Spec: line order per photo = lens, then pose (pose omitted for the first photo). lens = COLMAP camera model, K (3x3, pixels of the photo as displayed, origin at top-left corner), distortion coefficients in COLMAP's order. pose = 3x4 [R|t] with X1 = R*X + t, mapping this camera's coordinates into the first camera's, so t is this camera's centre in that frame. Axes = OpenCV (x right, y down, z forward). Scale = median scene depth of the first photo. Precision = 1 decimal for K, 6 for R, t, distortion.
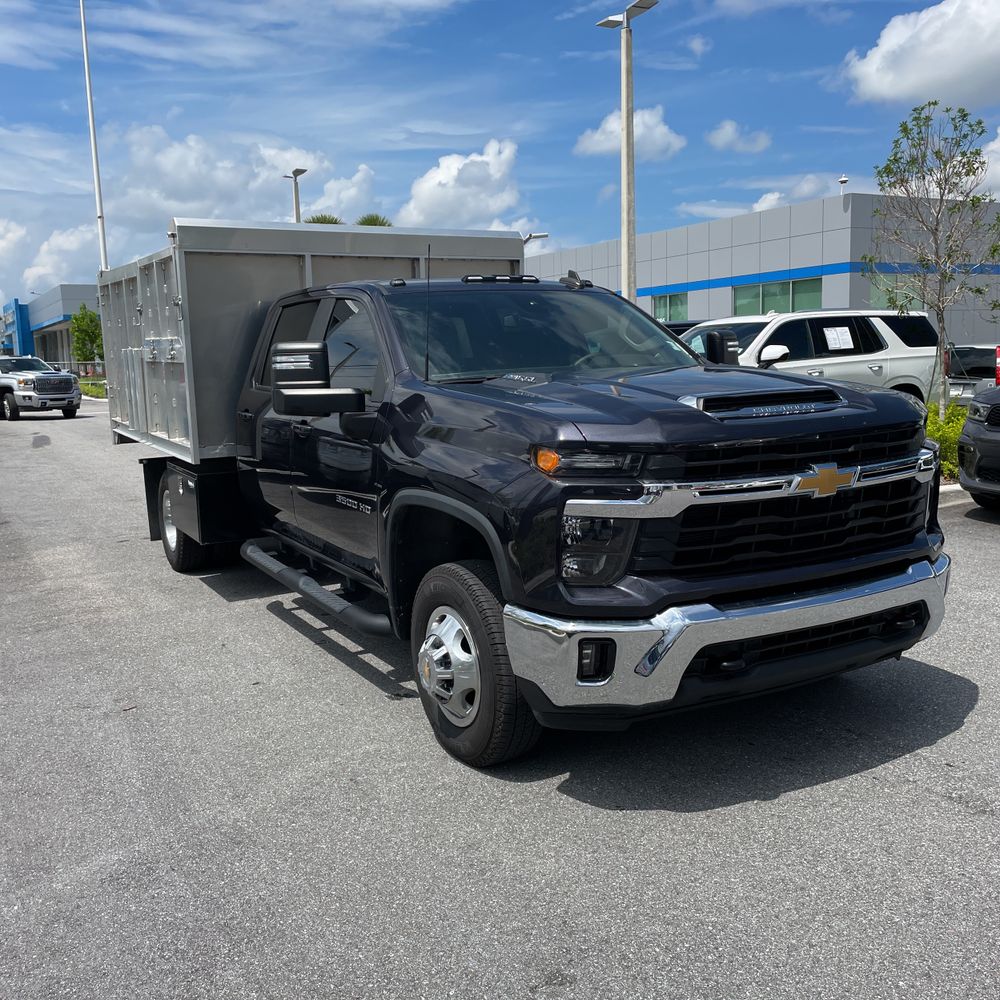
lens RADIAL K [[1021.7, 0, 499.4], [0, 1021.7, 498.4], [0, 0, 1]] dist [0.040144, 0.000000]
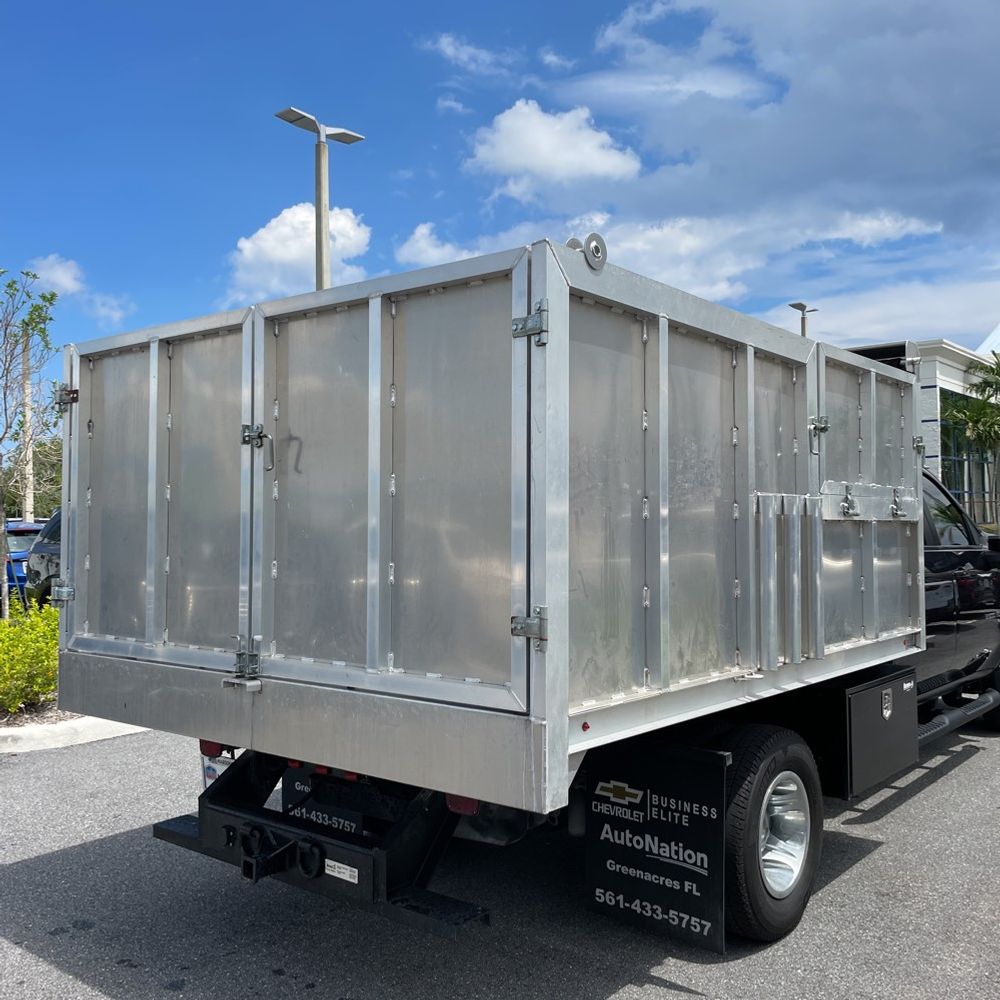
lens RADIAL K [[1021.7, 0, 501.0], [0, 1021.7, 487.3], [0, 0, 1]] dist [0.040144, 0.000000]
pose [[-0.362061, 0.059378, 0.930261, -1.052762], [0.158053, 0.987430, -0.001512, -0.235688], [-0.918657, 0.146483, -0.366895, 1.797053]]
